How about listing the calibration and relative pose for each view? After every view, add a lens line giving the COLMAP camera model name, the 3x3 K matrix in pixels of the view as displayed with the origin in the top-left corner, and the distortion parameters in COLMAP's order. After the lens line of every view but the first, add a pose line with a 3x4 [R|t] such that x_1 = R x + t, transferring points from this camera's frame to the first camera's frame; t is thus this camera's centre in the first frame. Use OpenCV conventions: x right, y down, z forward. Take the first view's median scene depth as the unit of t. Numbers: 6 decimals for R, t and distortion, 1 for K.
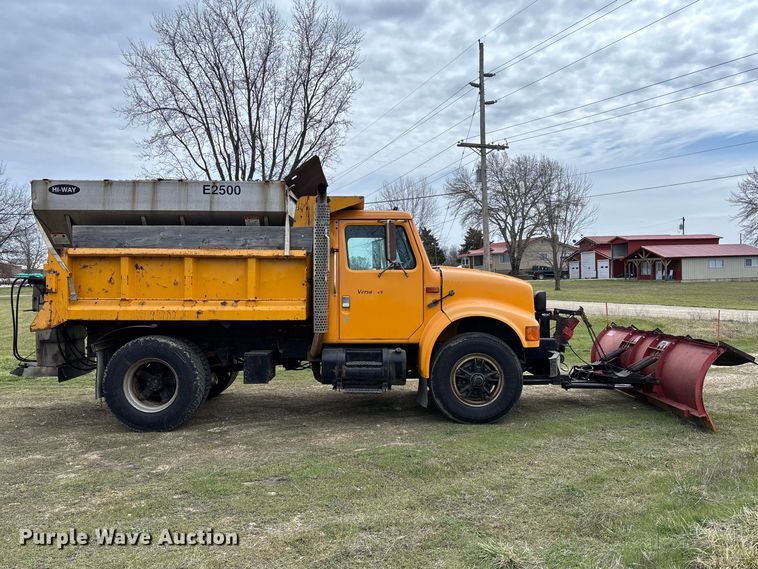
lens RADIAL K [[622.1, 0, 361.6], [0, 622.1, 279.6], [0, 0, 1]] dist [0.046152, -0.034472]
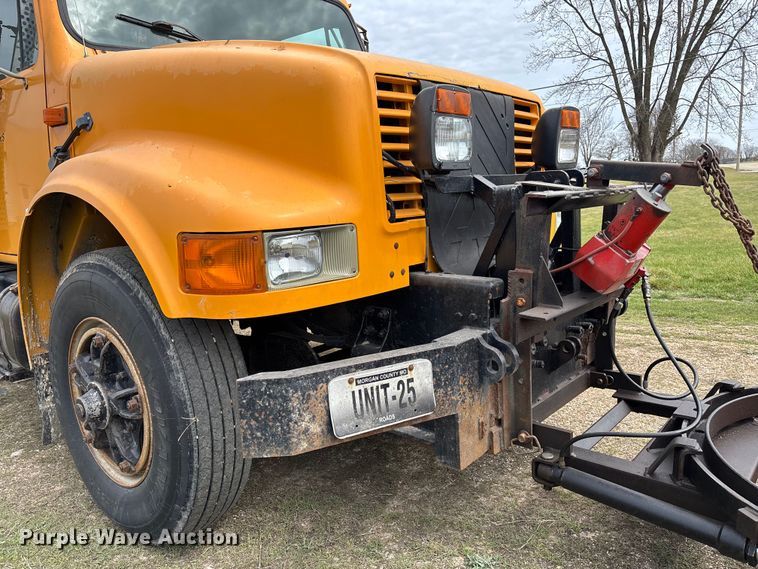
lens RADIAL K [[577.2, 0, 379.3], [0, 577.2, 281.1], [0, 0, 1]] dist [0.049515, -0.050996]
pose [[0.743440, 0.076400, -0.664425, 0.455882], [0.047658, 0.984877, 0.166572, 0.058890], [0.667103, -0.155502, 0.728556, 0.865755]]
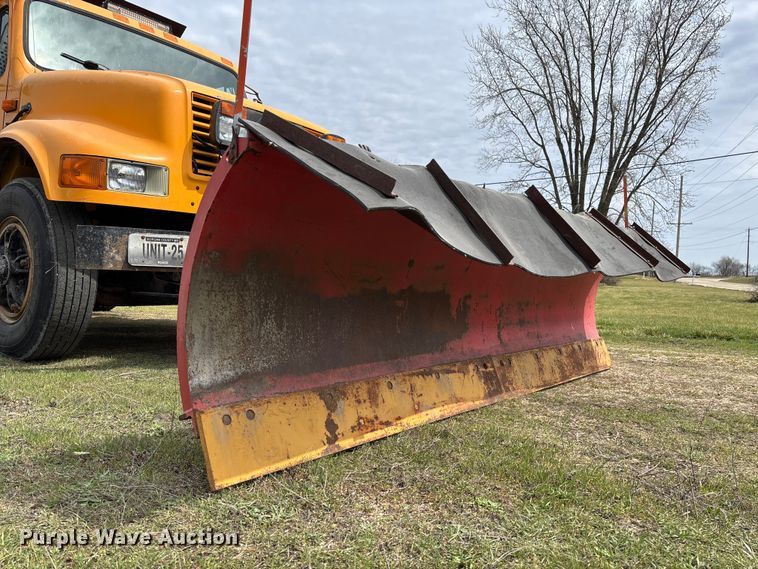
lens RADIAL K [[577.2, 0, 384.4], [0, 577.2, 281.9], [0, 0, 1]] dist [0.049515, -0.050996]
pose [[0.782377, 0.045127, -0.621169, 0.685993], [-0.041358, 0.998934, 0.020479, 0.144147], [0.621431, 0.009668, 0.783409, 0.799051]]
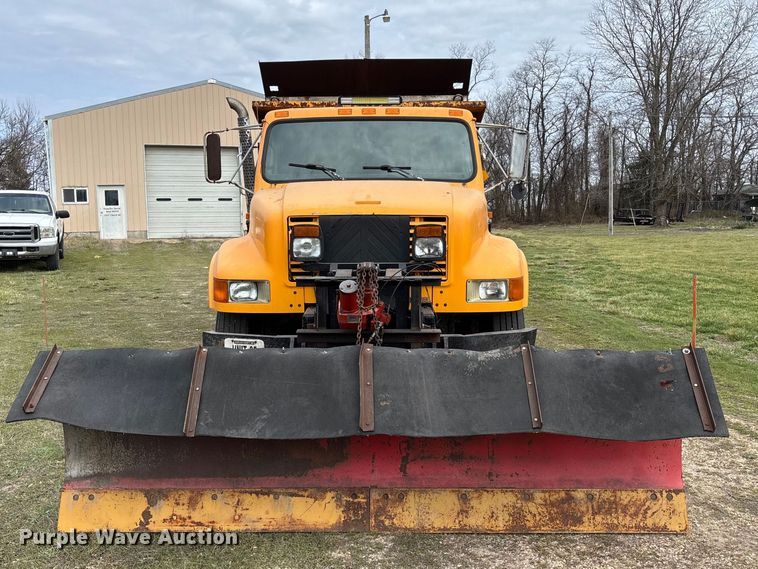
lens RADIAL K [[767.9, 0, 372.5], [0, 767.9, 287.6], [0, 0, 1]] dist [0.019562, 0.000000]
pose [[-0.019078, 0.114453, -0.993245, 1.021229], [0.015863, 0.993336, 0.114159, -0.001317], [0.999692, -0.013578, -0.020767, 1.152229]]
